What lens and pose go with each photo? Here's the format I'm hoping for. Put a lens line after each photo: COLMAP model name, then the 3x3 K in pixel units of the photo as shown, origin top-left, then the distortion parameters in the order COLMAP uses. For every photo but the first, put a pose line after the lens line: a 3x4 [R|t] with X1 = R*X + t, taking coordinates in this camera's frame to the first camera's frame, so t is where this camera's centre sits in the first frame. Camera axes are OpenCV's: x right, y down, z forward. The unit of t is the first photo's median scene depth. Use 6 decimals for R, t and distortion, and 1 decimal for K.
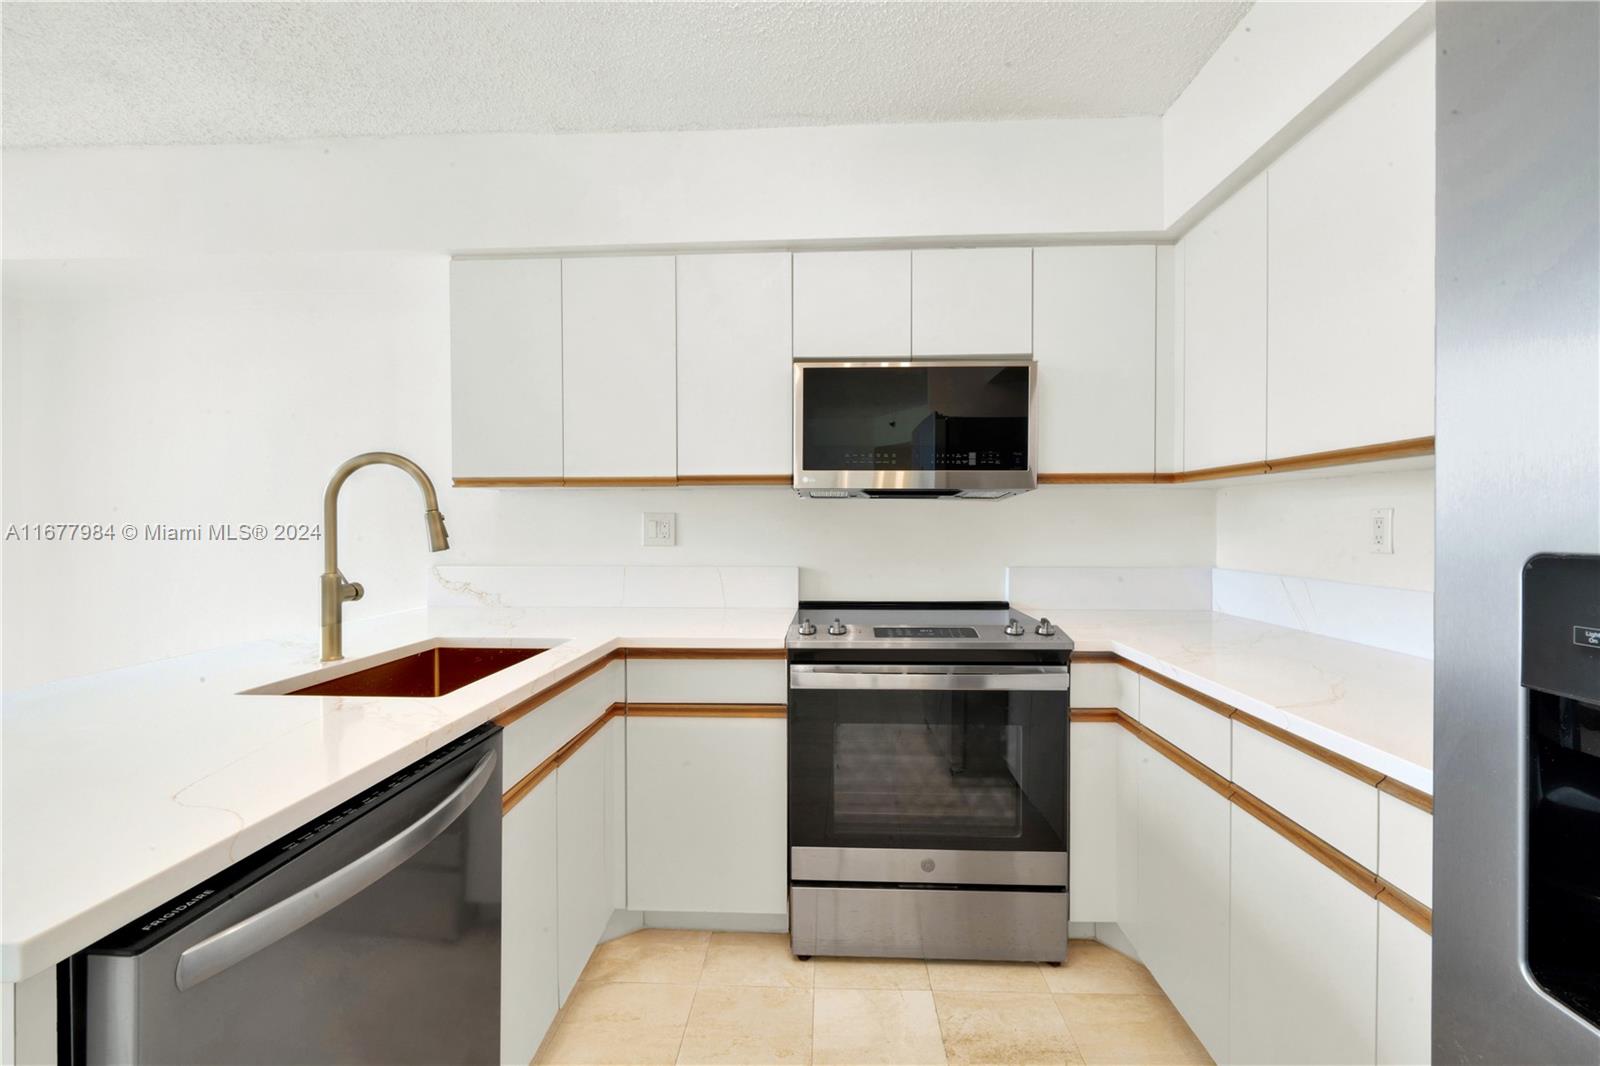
lens RADIAL K [[652.7, 0, 797.8], [0, 652.7, 536.8], [0, 0, 1]] dist [-0.001759, -0.000705]
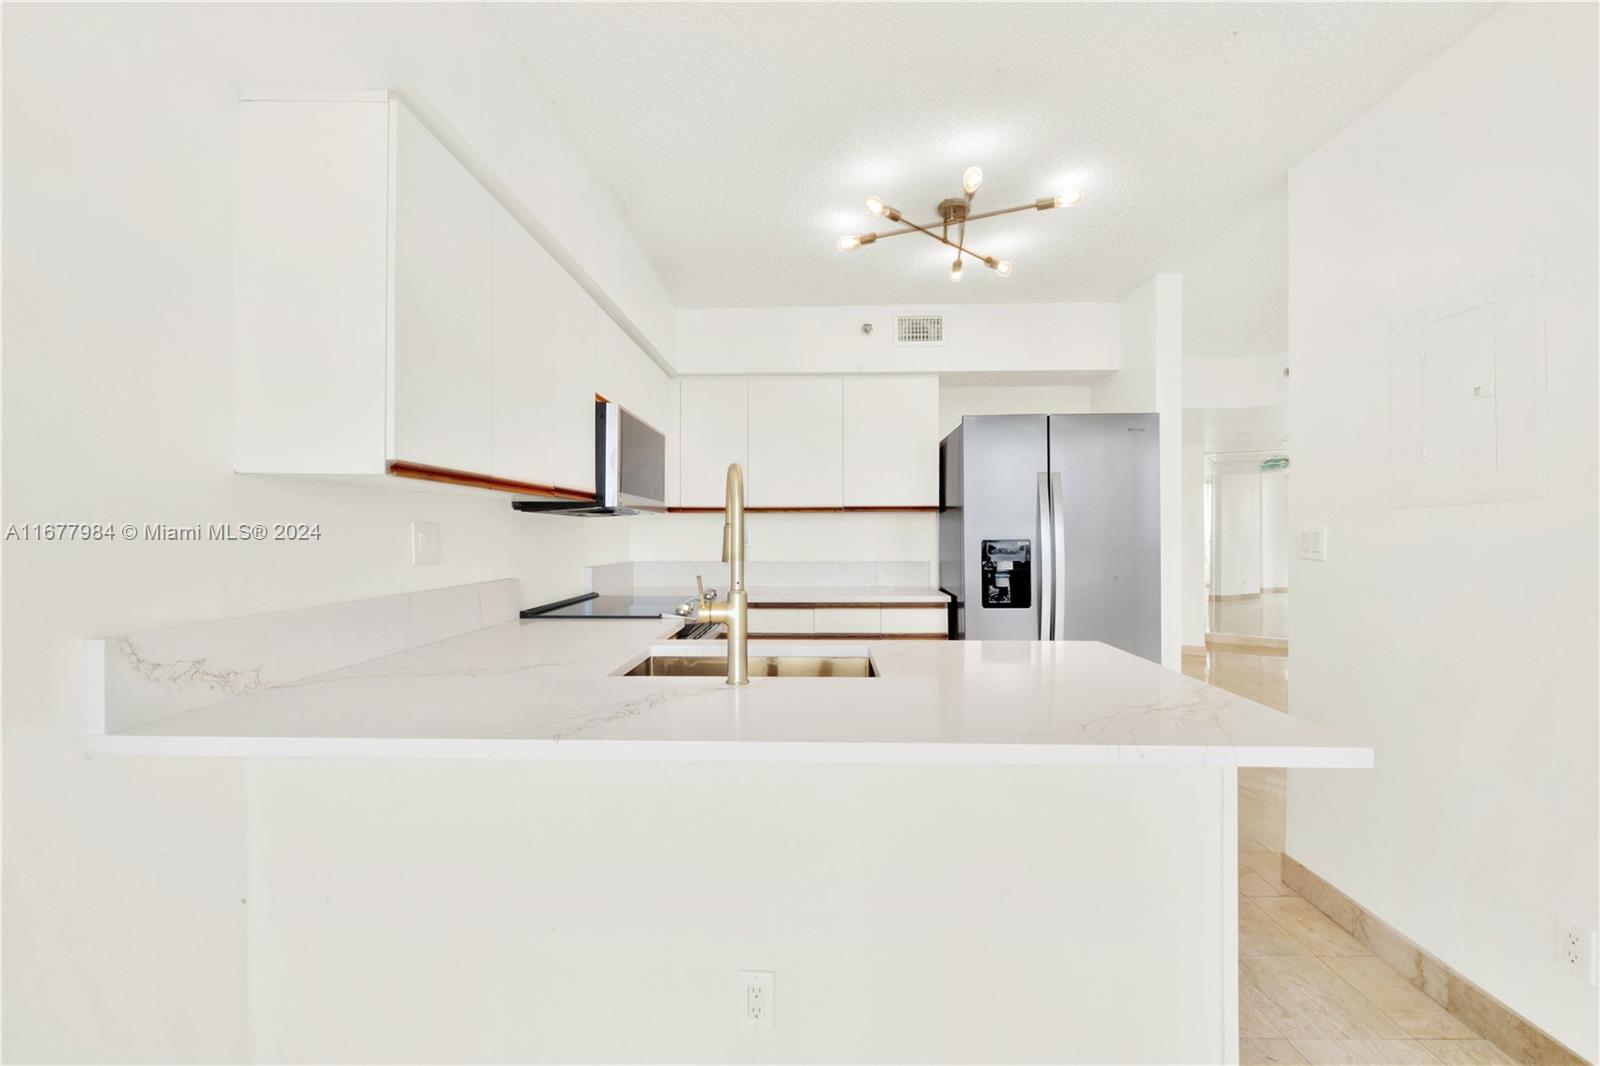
lens RADIAL K [[652.7, 0, 792.5], [0, 652.7, 533.4], [0, 0, 1]] dist [-0.001759, -0.000705]
pose [[-0.015460, 0.001945, 0.999879, -1.247033], [0.023360, 0.999726, -0.001583, -0.015150], [-0.999608, 0.023333, -0.015502, 0.706538]]
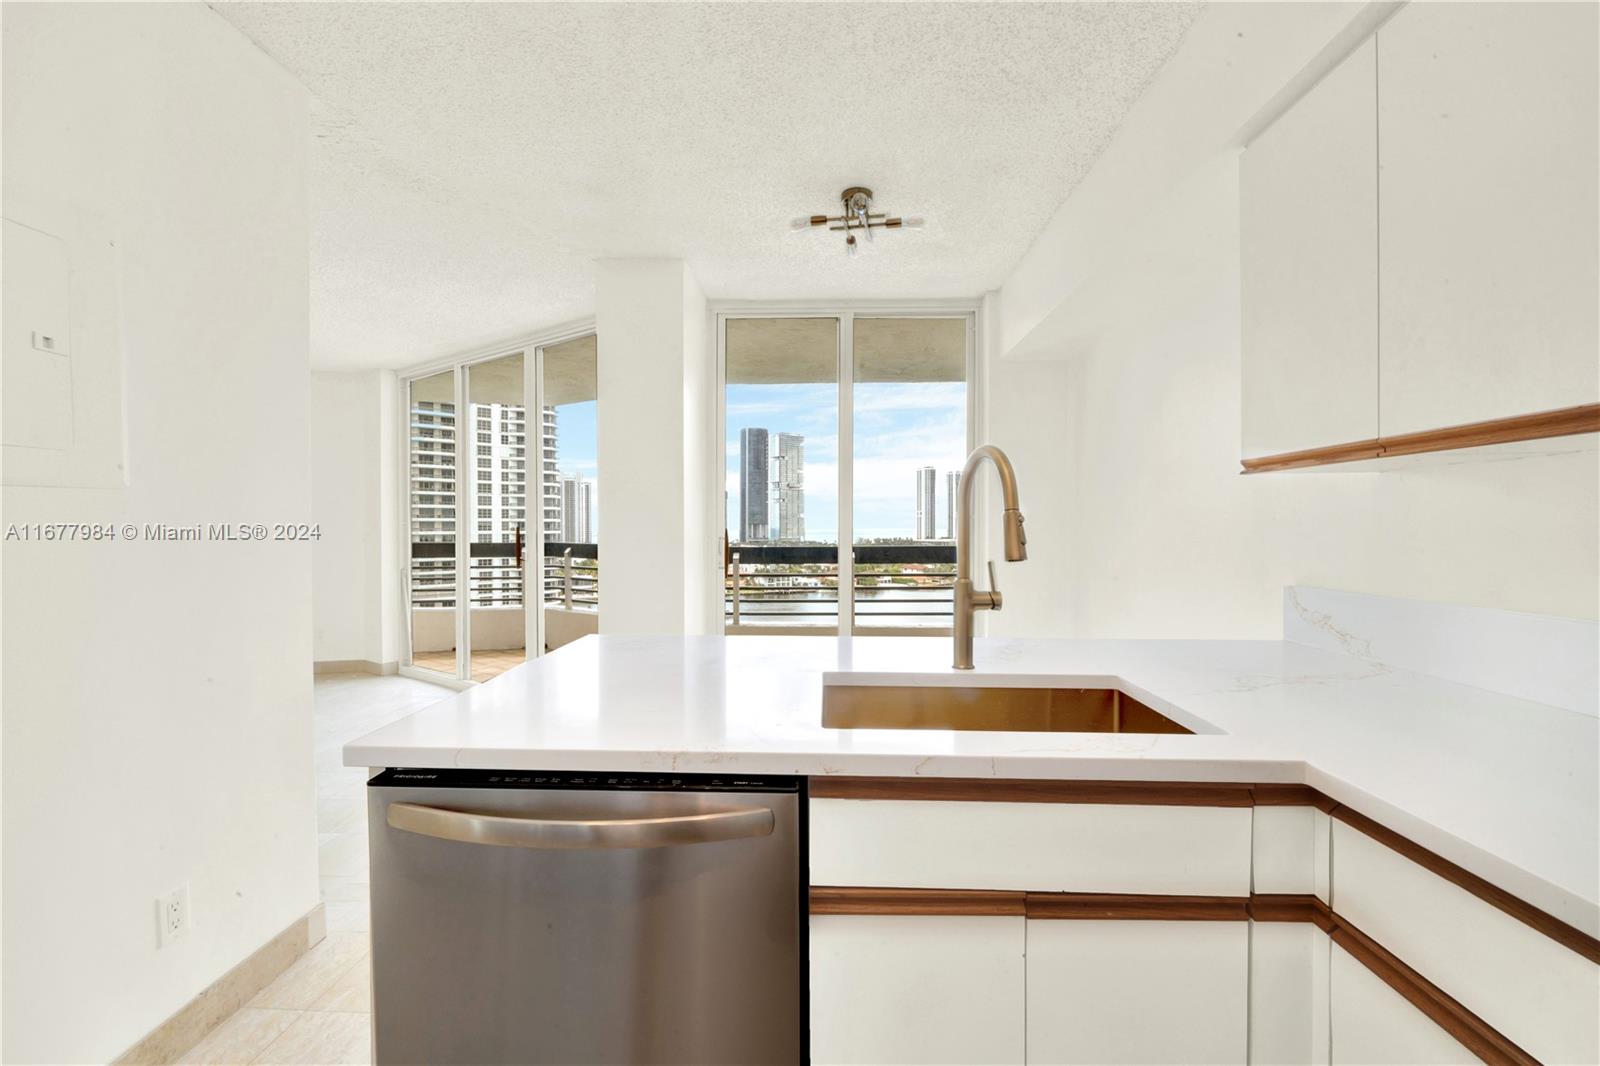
lens RADIAL K [[652.7, 0, 798.9], [0, 652.7, 528.8], [0, 0, 1]] dist [-0.001759, -0.000705]
pose [[0.013810, 0.003268, -0.999899, 0.184121], [-0.018358, 0.999827, 0.003014, -0.011789], [0.999736, 0.018315, 0.013868, 0.566873]]
